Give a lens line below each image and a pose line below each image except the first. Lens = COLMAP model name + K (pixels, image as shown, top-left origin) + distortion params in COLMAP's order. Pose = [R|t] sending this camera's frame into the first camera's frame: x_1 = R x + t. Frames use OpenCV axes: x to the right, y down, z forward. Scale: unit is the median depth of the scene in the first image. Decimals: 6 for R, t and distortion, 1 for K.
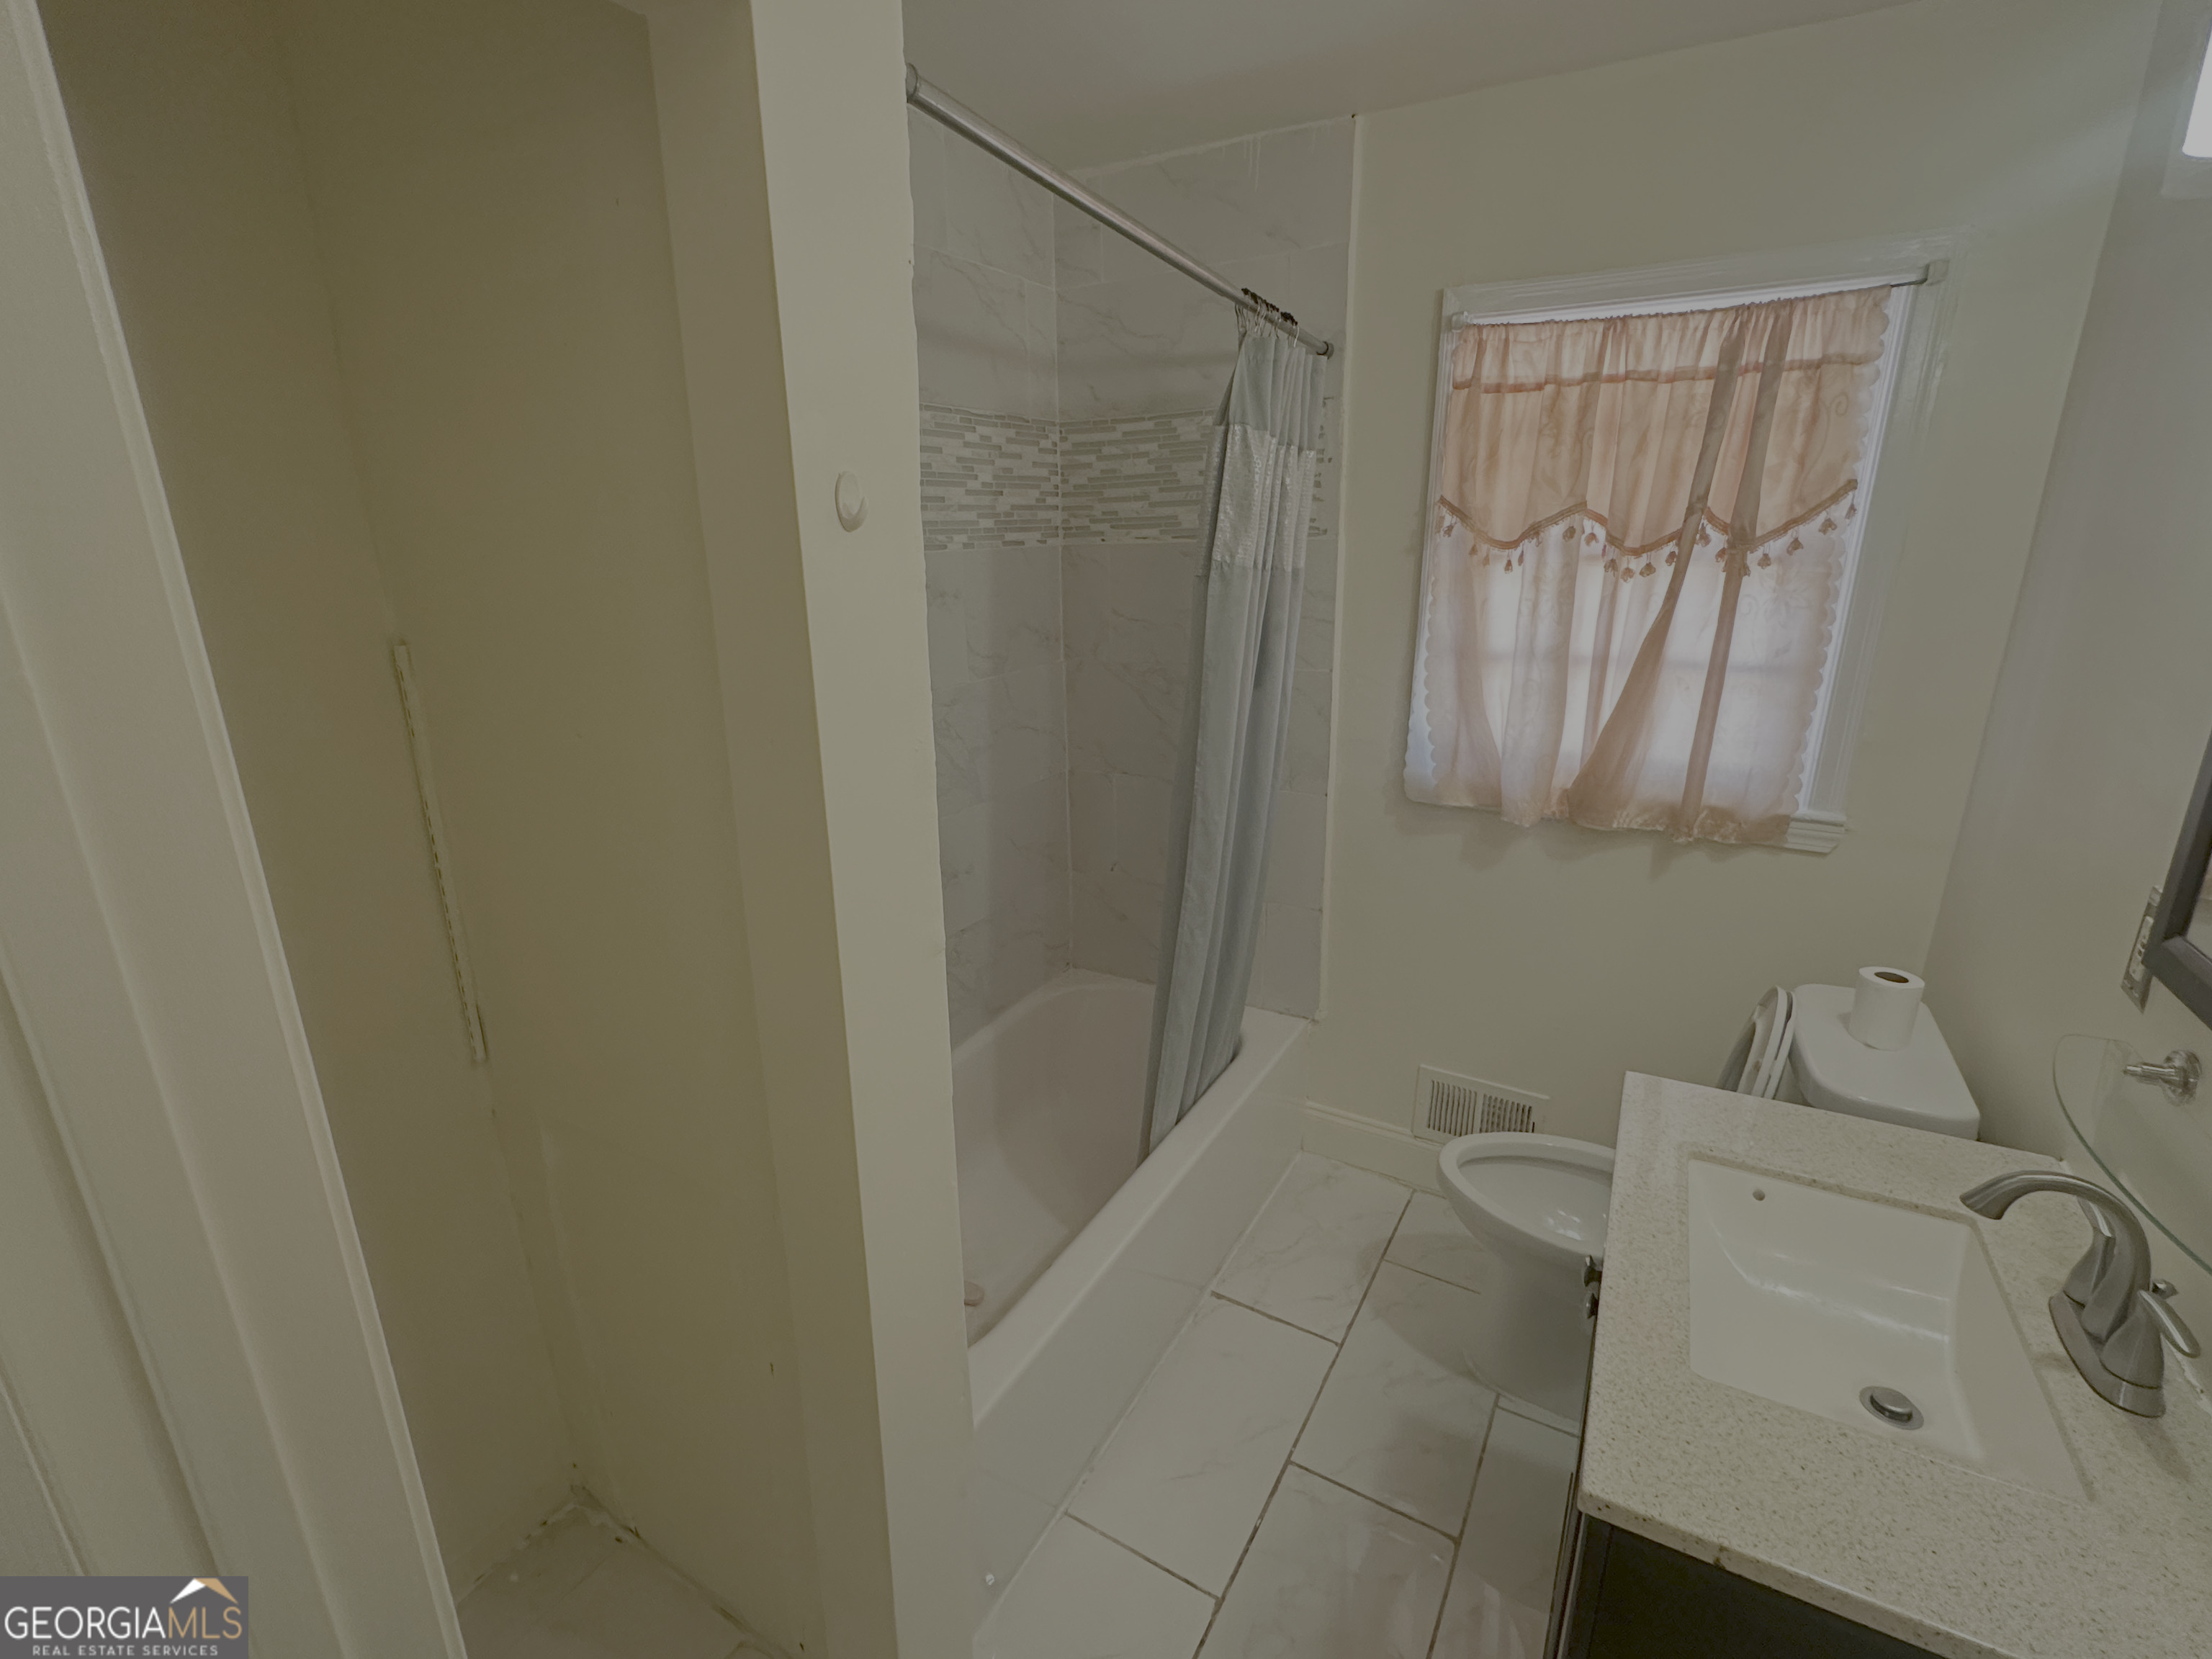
lens RADIAL K [[1007.9, 0, 1101.7], [0, 1007.9, 834.7], [0, 0, 1]] dist [0.001627, -0.000969]
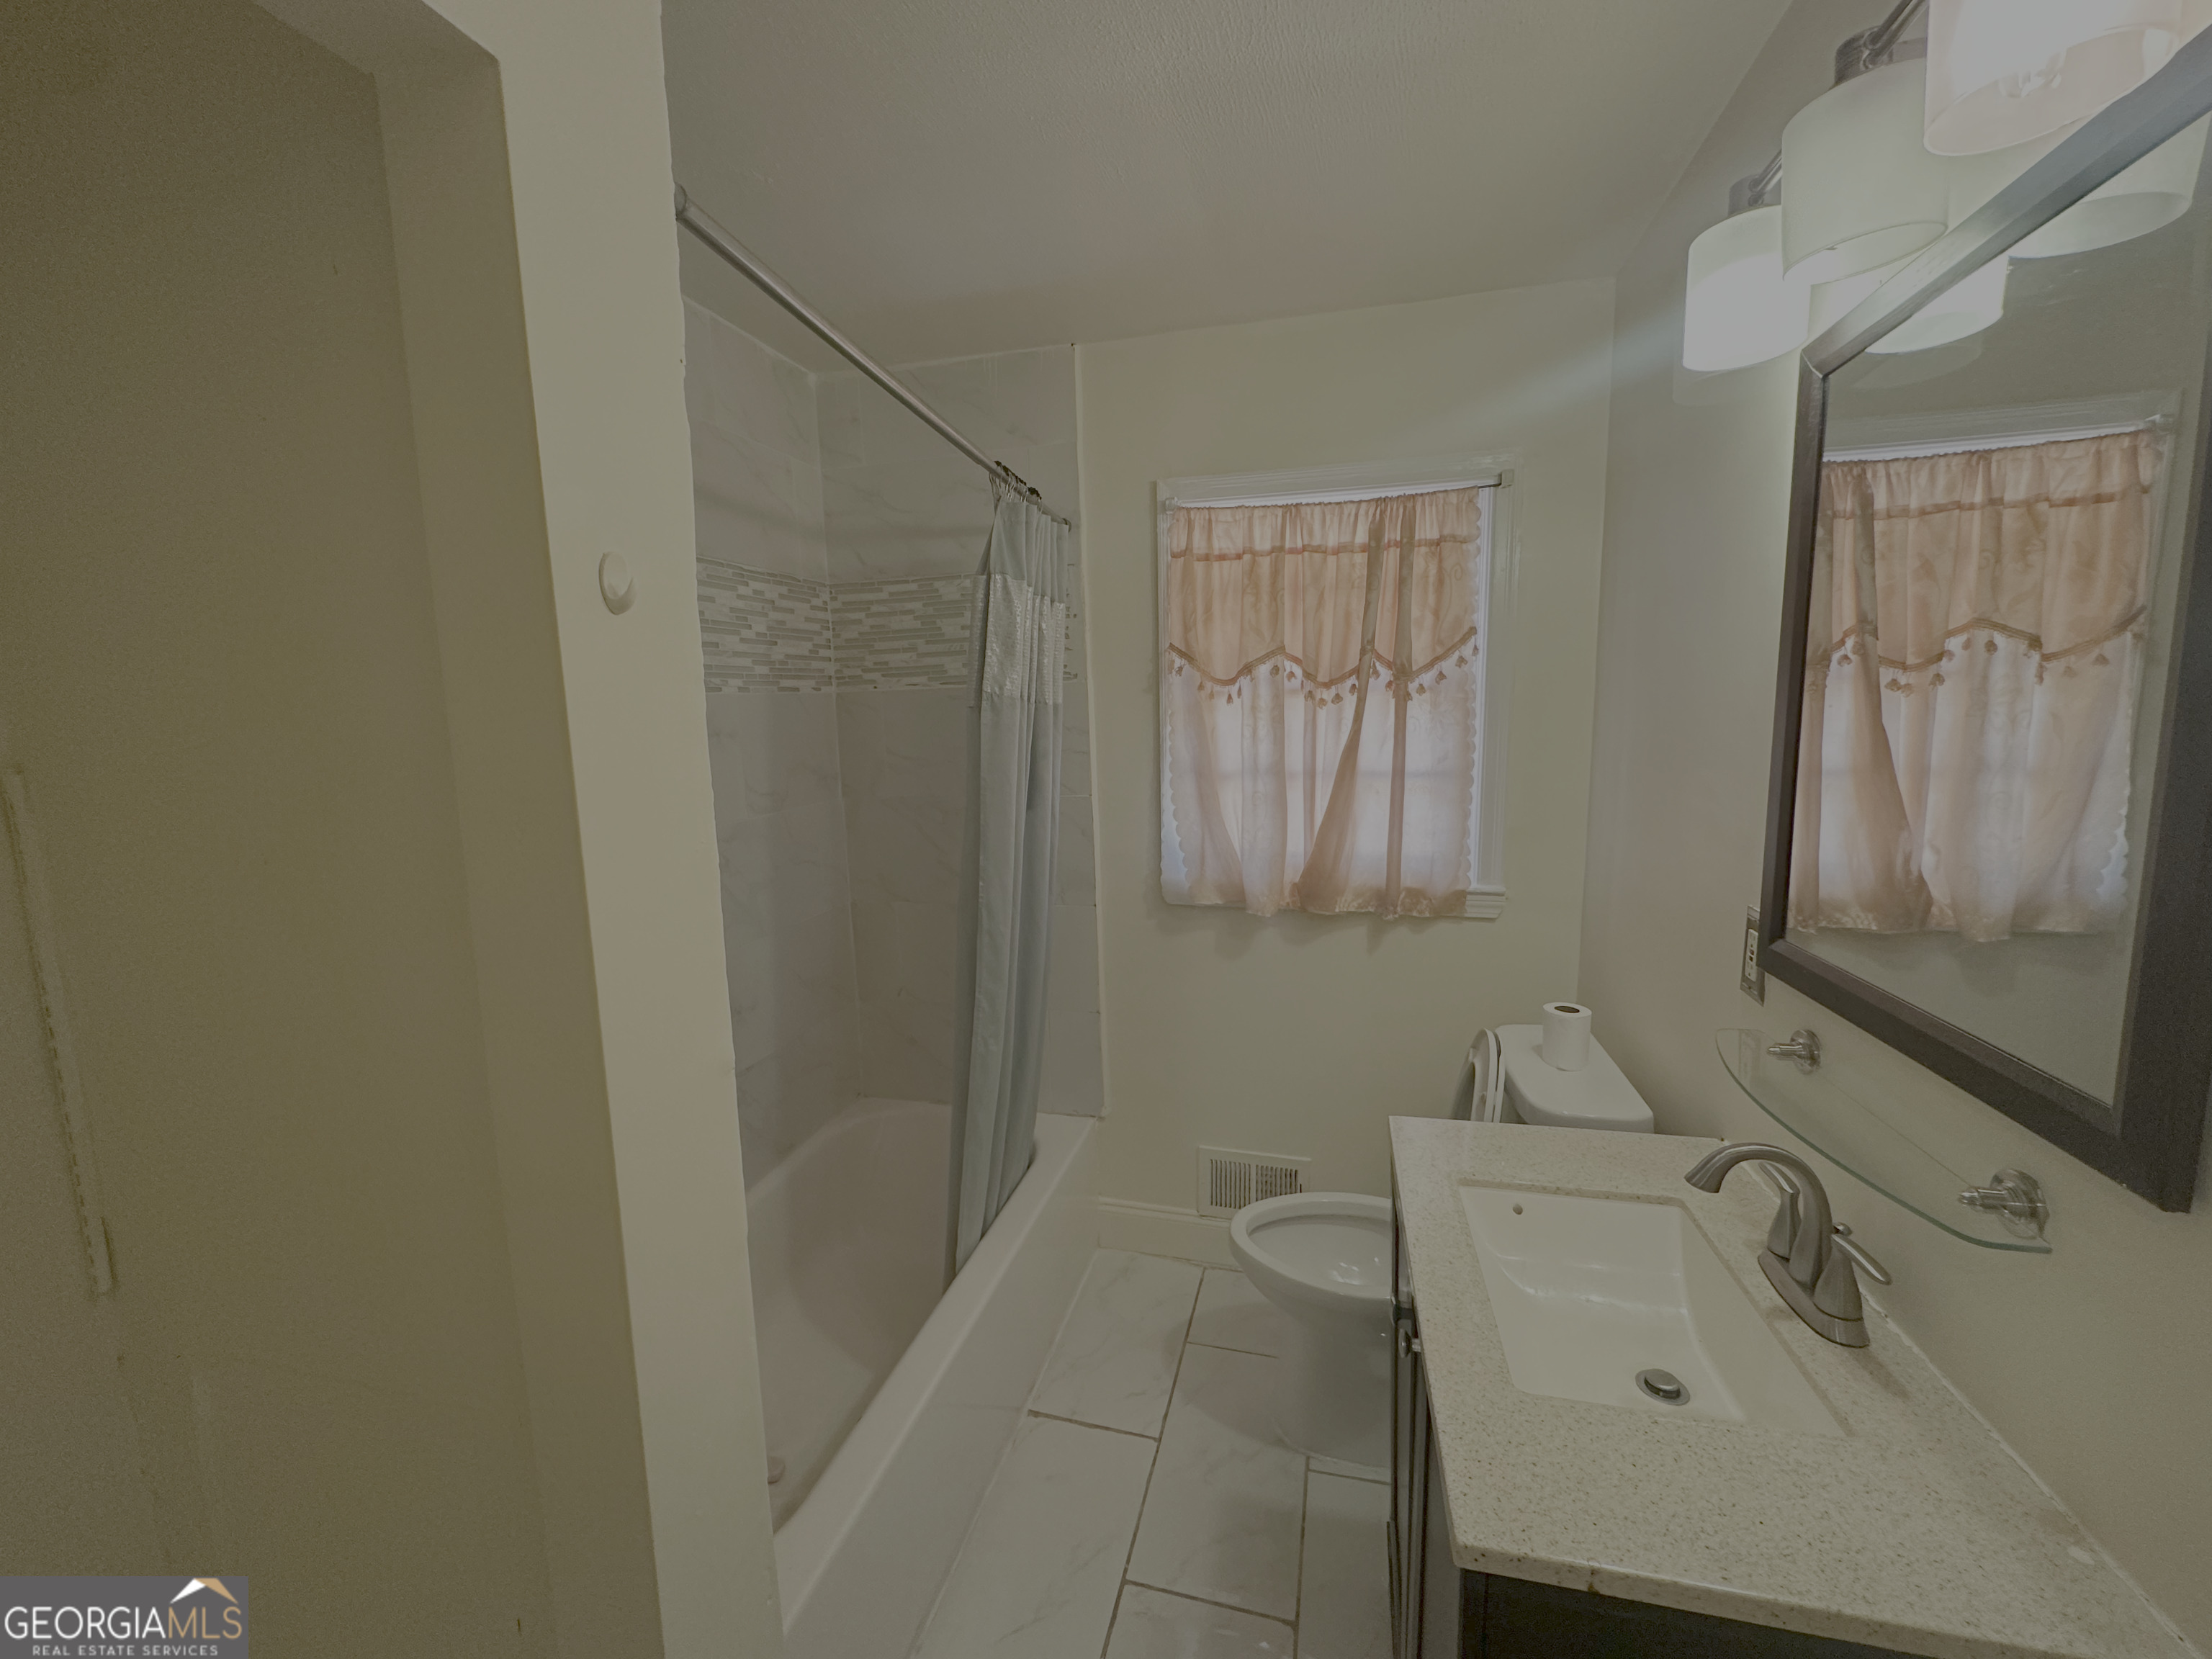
lens RADIAL K [[885.6, 0, 1107.9], [0, 885.6, 828.9], [0, 0, 1]] dist [-0.002945, 0.000525]
pose [[0.964615, -0.047327, 0.259382, -0.015383], [0.087741, 0.985309, -0.146519, 0.027122], [-0.248637, 0.164093, 0.954596, 0.064076]]
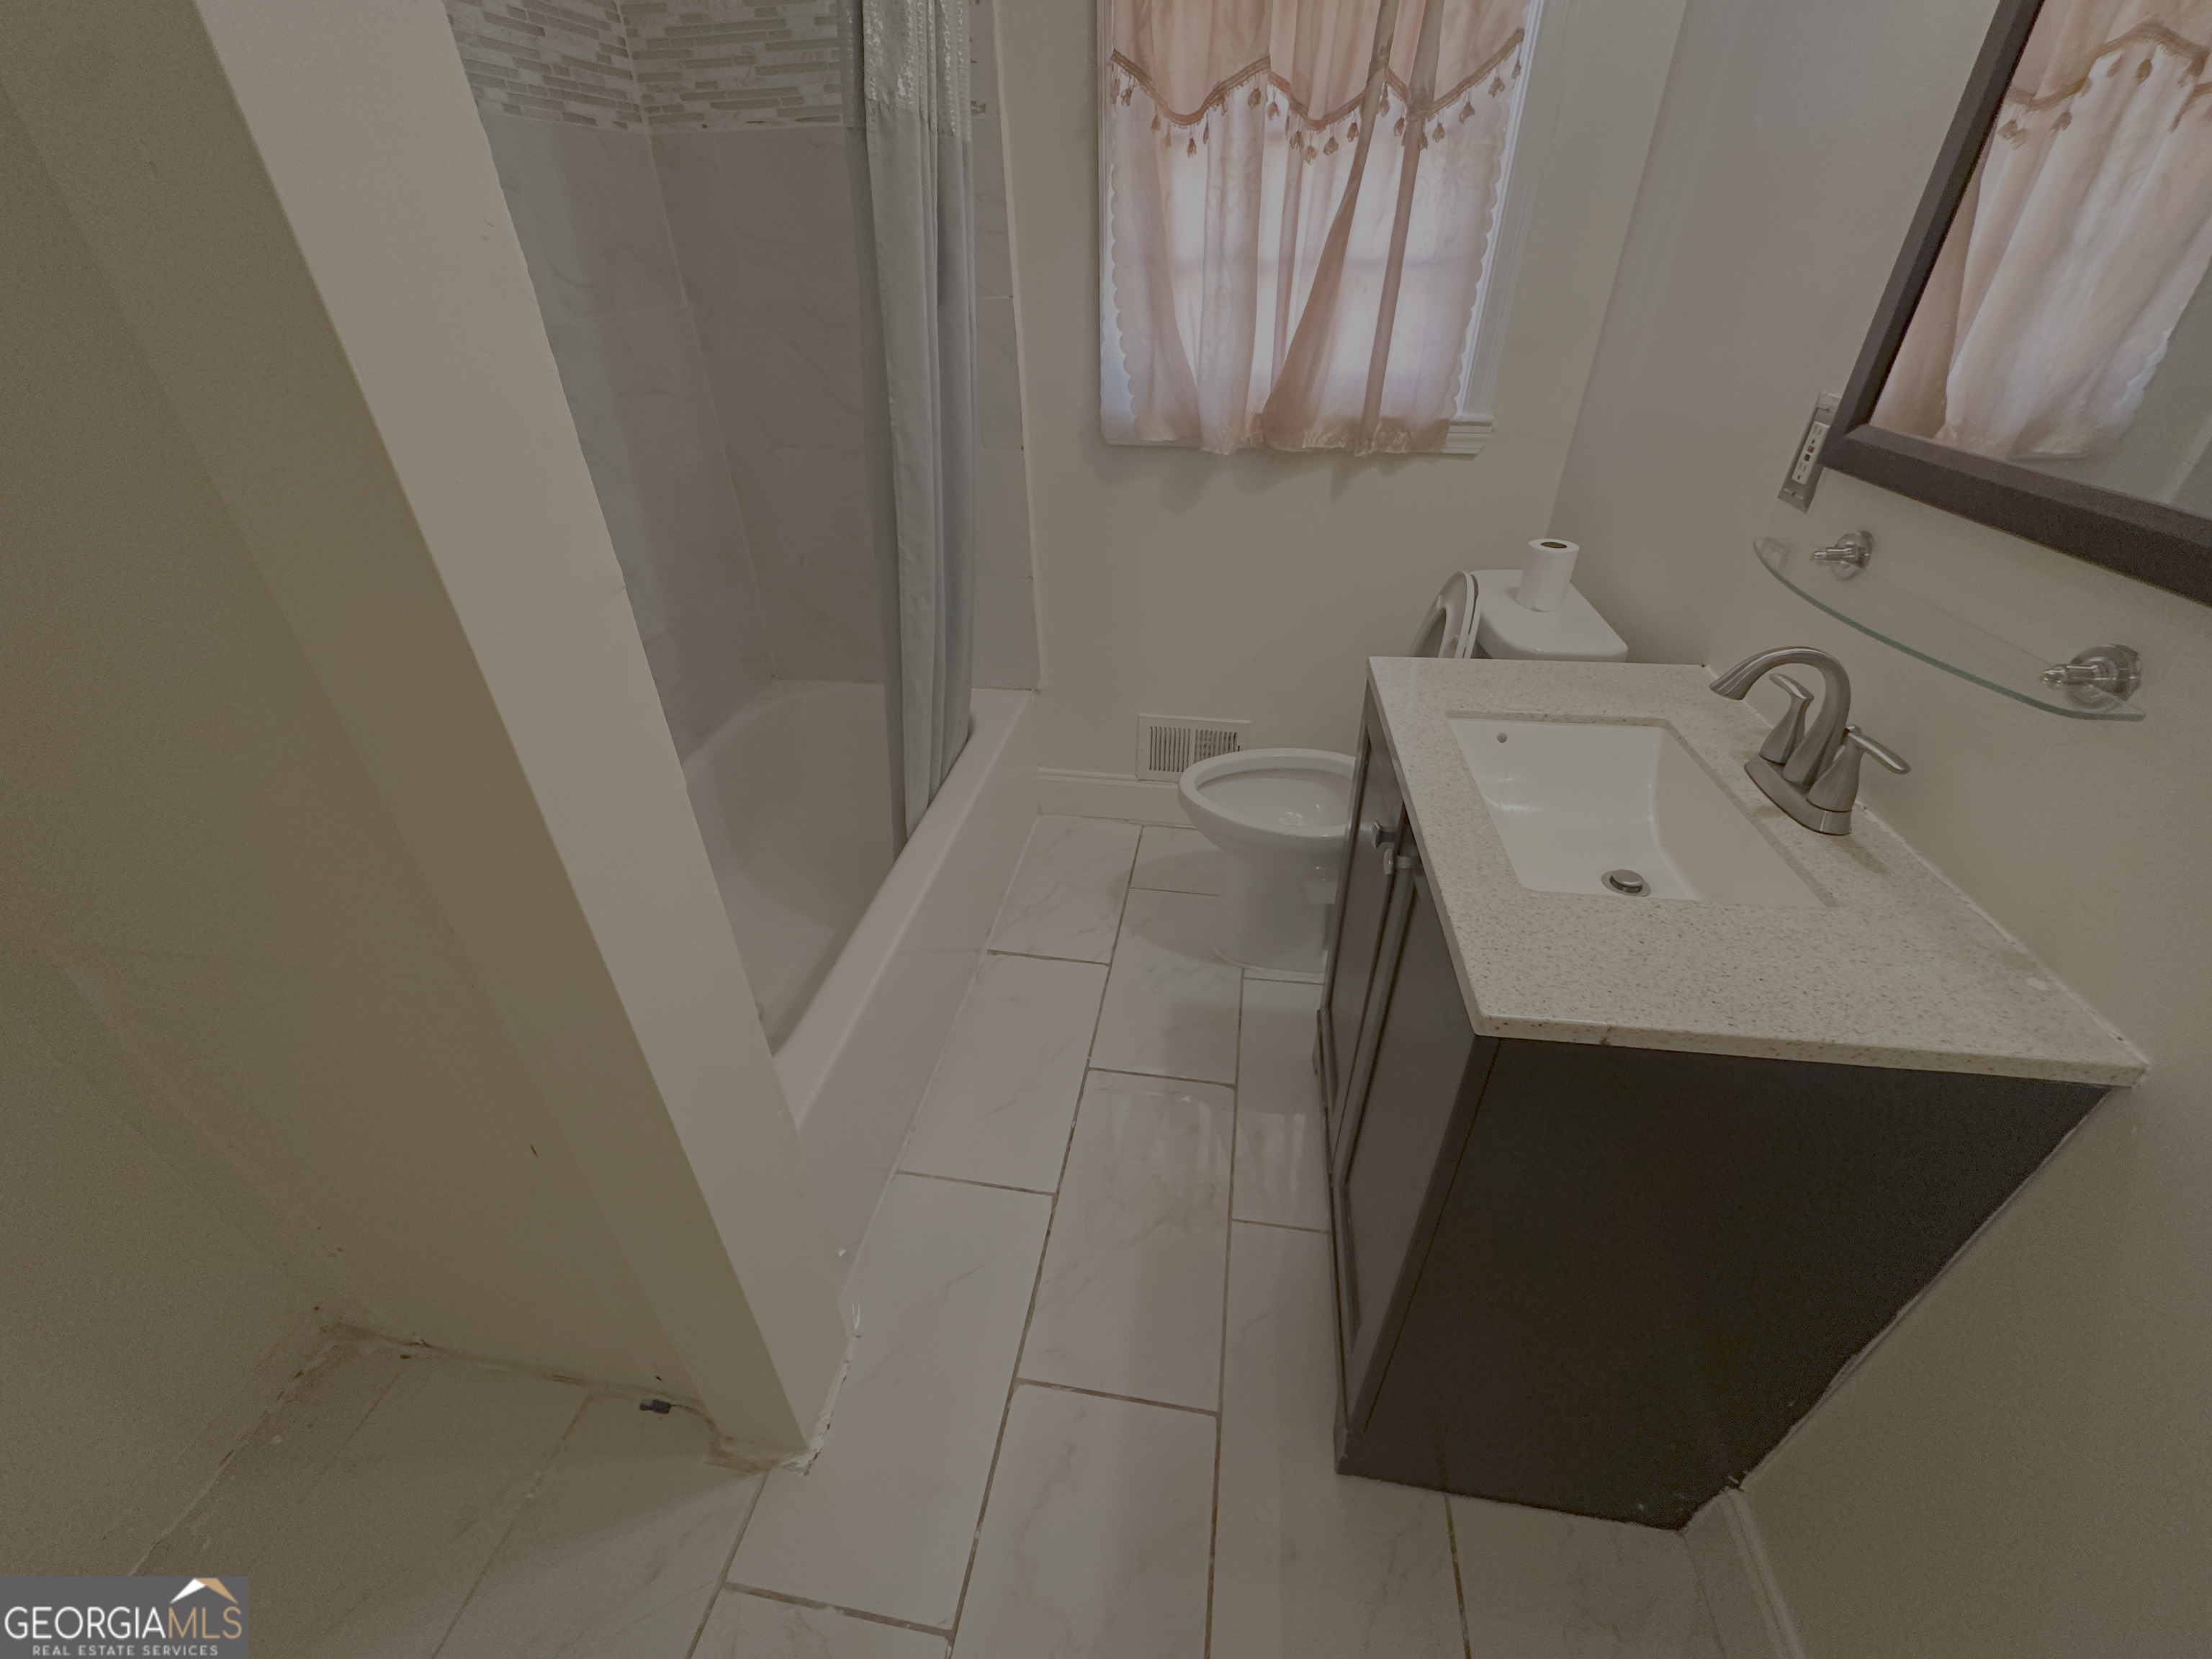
lens RADIAL K [[884.2, 0, 1109.7], [0, 884.2, 833.1], [0, 0, 1]] dist [-0.003057, -0.000561]
pose [[0.929378, -0.202400, 0.308693, -0.038471], [0.105053, 0.946717, 0.304452, 0.073519], [-0.353866, -0.250522, 0.901120, 0.161988]]
